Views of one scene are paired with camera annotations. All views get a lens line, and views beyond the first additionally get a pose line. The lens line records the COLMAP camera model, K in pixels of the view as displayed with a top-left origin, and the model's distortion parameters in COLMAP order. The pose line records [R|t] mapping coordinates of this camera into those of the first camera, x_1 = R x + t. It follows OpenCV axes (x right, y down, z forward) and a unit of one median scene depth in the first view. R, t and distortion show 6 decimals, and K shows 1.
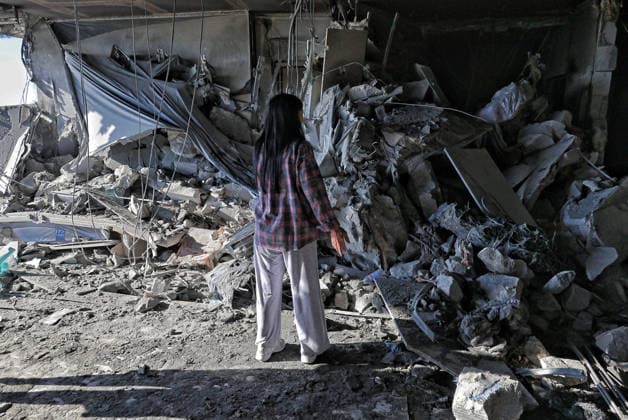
lens RADIAL K [[430.6, 0, 314.0], [0, 430.6, 210.0], [0, 0, 1]] dist [0.001960, 0.000155]
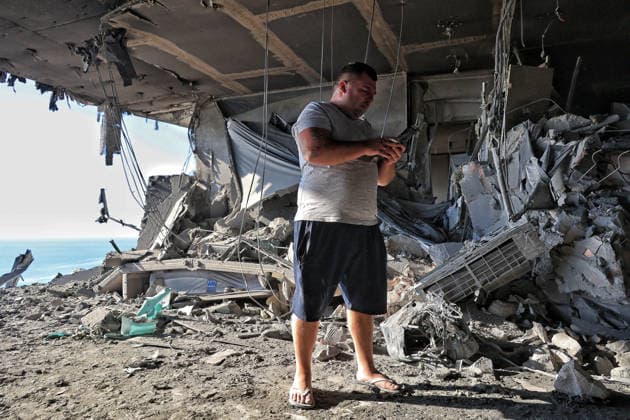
lens RADIAL K [[421.5, 0, 324.4], [0, 421.5, 210.1], [0, 0, 1]] dist [0.003422, 0.001249]
pose [[0.977927, -0.004097, -0.208905, -0.170878], [-0.049772, 0.966461, -0.251945, 0.120471], [0.202931, 0.256782, 0.944924, 0.162993]]
